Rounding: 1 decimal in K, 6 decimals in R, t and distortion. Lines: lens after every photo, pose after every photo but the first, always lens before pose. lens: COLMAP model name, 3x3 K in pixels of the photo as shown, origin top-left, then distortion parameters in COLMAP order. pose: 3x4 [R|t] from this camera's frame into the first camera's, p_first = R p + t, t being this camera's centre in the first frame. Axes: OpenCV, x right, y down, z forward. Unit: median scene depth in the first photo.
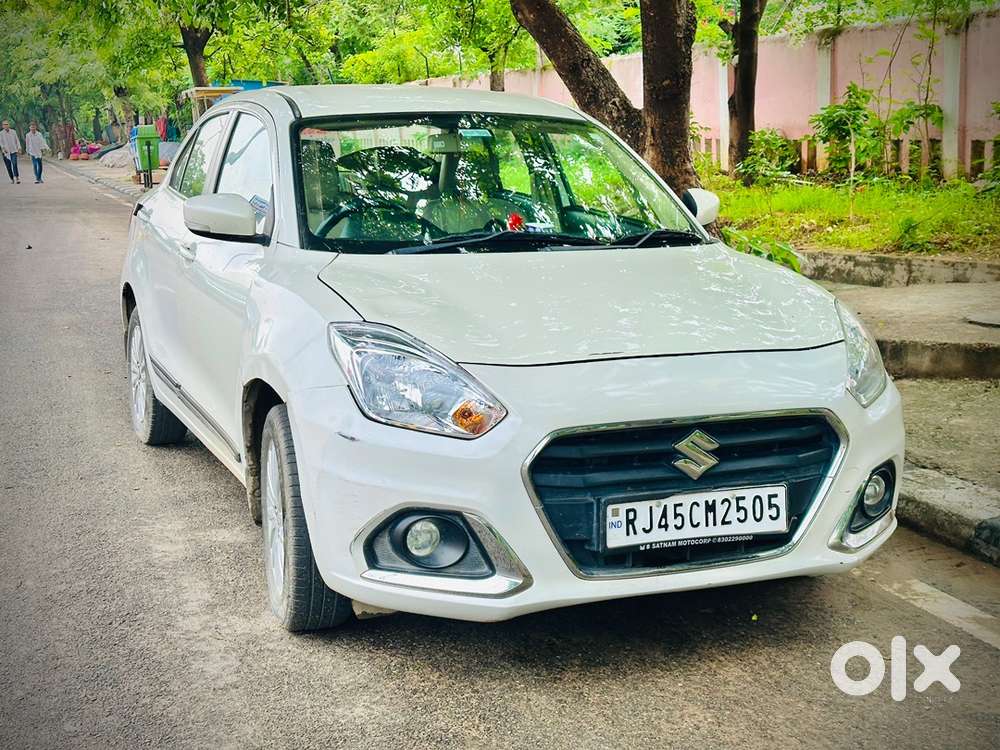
lens RADIAL K [[1396.2, 0, 499.0], [0, 1396.2, 375.2], [0, 0, 1]] dist [0.149127, 0.000000]
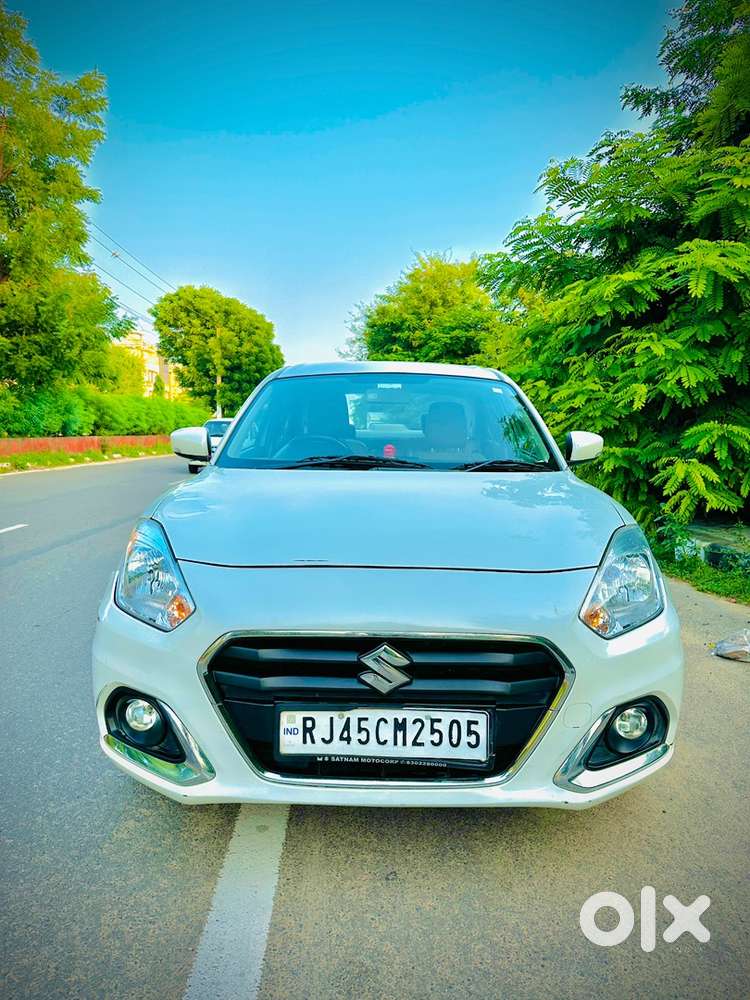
lens RADIAL K [[718.1, 0, 380.2], [0, 718.1, 496.0], [0, 0, 1]] dist [0.027083, -0.040027]
pose [[0.916422, 0.042057, -0.397996, 0.329642], [-0.073420, 0.995253, -0.063885, -0.032700], [0.393420, 0.087767, 0.915160, 0.514518]]
